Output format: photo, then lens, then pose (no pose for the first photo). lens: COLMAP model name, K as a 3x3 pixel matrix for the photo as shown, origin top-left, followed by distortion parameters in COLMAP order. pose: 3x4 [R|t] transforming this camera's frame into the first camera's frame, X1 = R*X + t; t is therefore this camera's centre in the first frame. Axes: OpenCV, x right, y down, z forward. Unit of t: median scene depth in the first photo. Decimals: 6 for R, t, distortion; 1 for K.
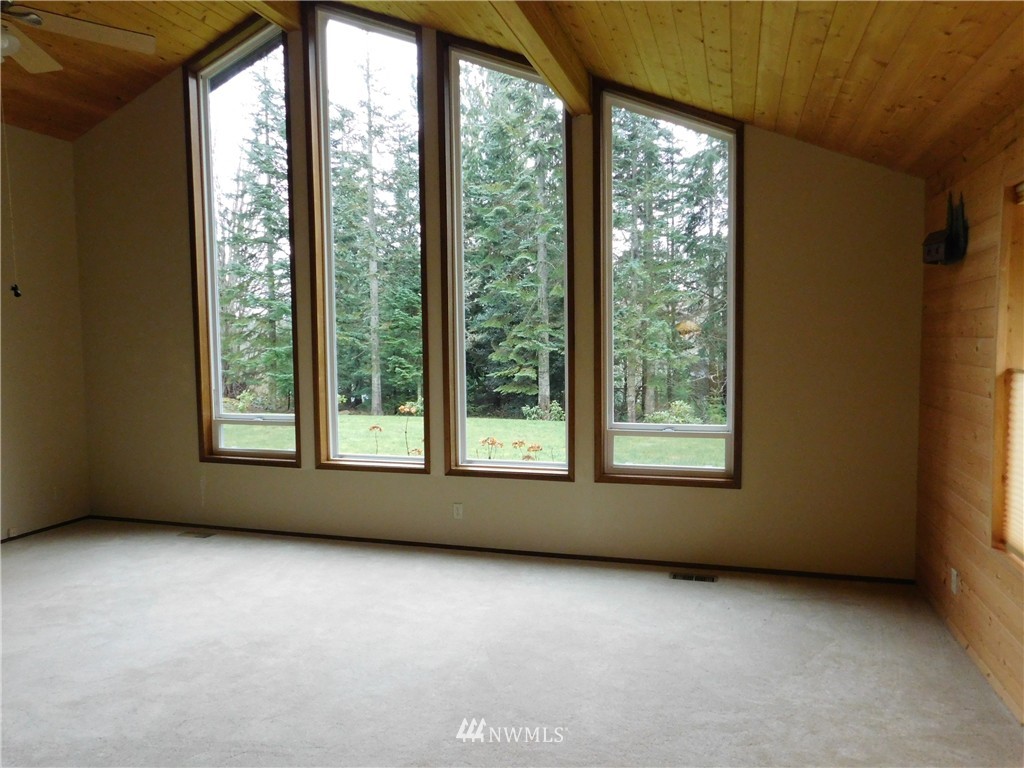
lens RADIAL K [[717.5, 0, 512.0], [0, 717.5, 384.0], [0, 0, 1]] dist [-0.002383, -0.001661]
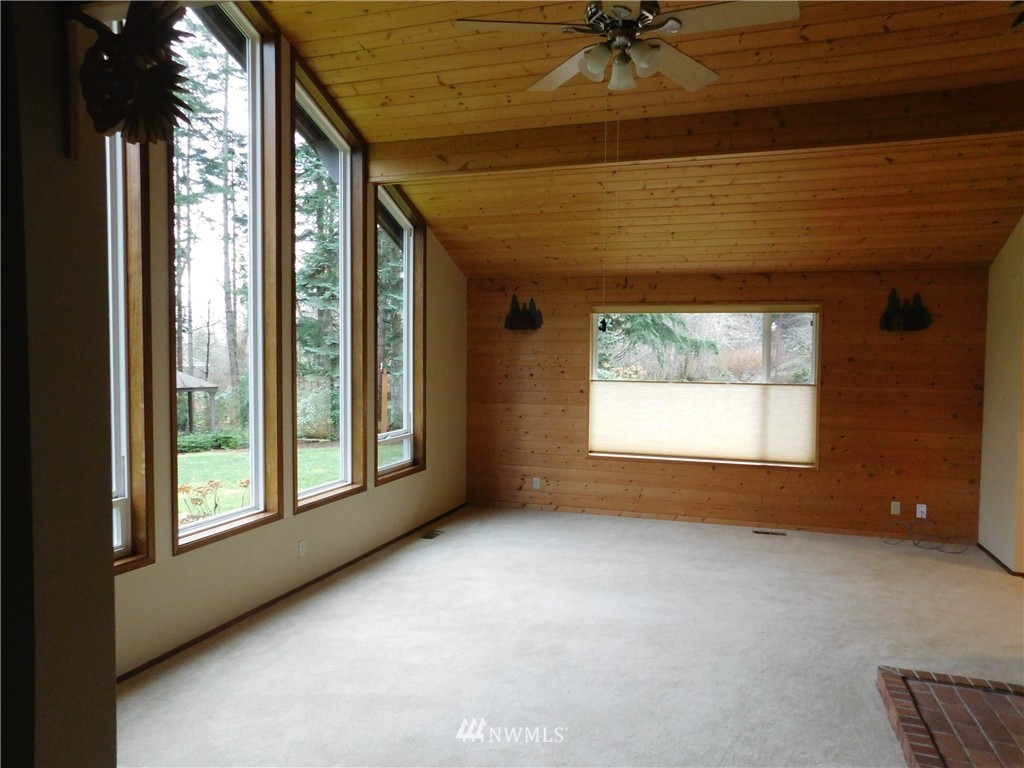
lens RADIAL K [[717.5, 0, 512.0], [0, 717.5, 384.0], [0, 0, 1]] dist [-0.002383, -0.001661]
pose [[0.011775, -0.026949, 0.999567, -1.080864], [0.058366, 0.997951, 0.026218, -0.053497], [-0.998226, 0.058032, 0.013324, 0.745202]]
